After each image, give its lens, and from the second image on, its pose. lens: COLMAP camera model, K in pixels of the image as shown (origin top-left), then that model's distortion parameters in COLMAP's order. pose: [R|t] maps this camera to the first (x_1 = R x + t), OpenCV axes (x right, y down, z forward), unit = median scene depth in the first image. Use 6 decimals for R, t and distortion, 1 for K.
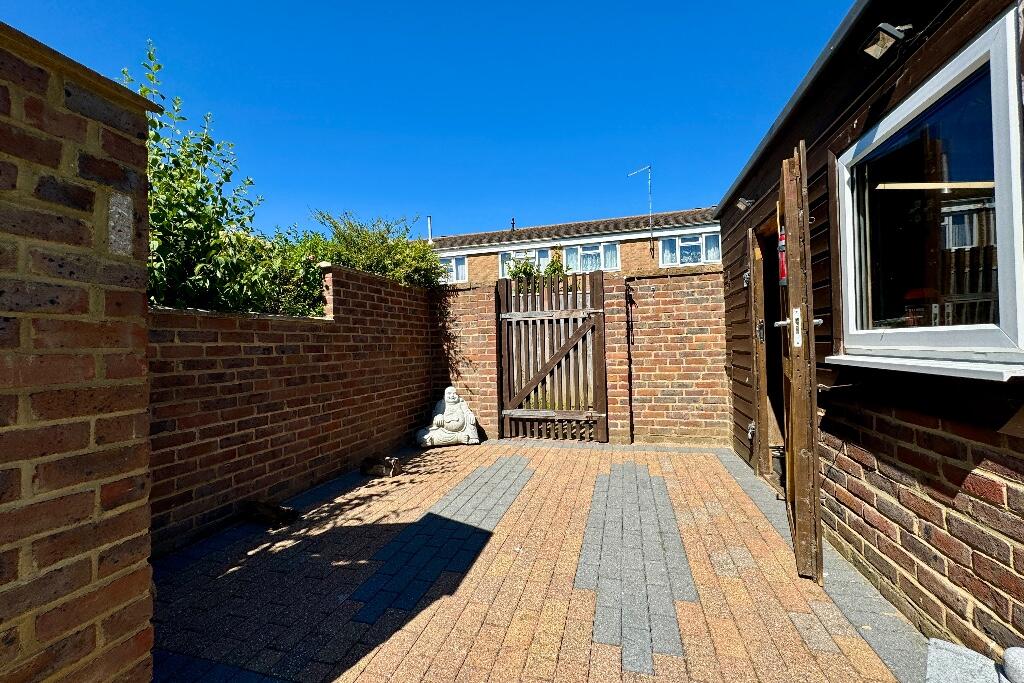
lens RADIAL K [[406.7, 0, 511.3], [0, 406.7, 342.9], [0, 0, 1]] dist [-0.000134, -0.000006]
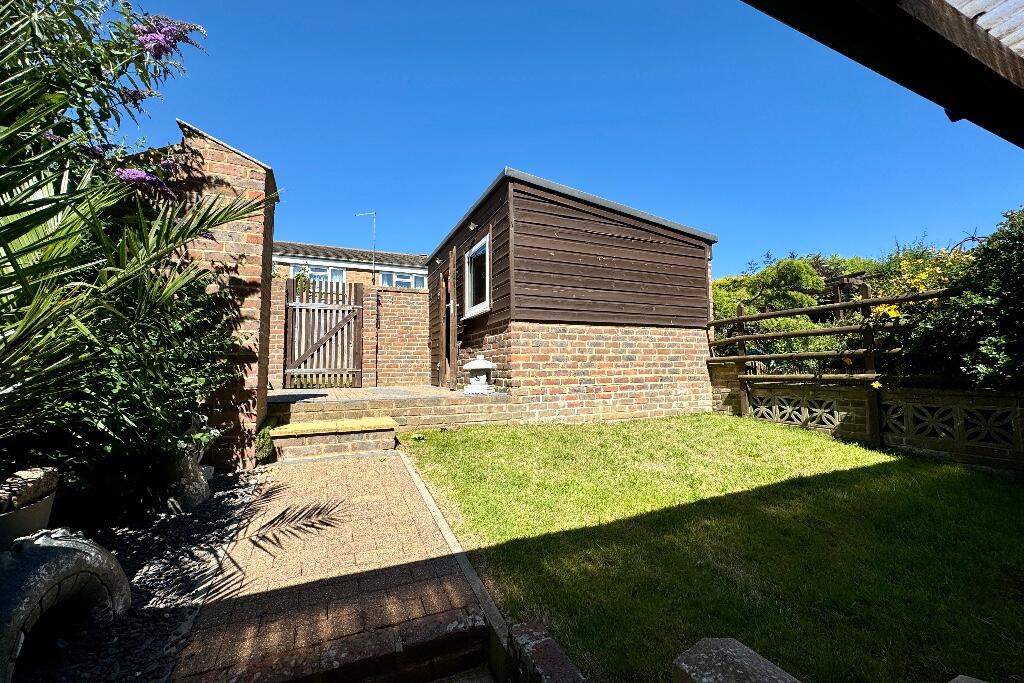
lens RADIAL K [[406.7, 0, 511.8], [0, 406.7, 342.4], [0, 0, 1]] dist [-0.000134, -0.000006]
pose [[0.767200, 0.065226, 0.638083, -0.352613], [-0.013084, 0.996200, -0.086101, 0.197515], [-0.641275, 0.057708, 0.765138, -0.643700]]
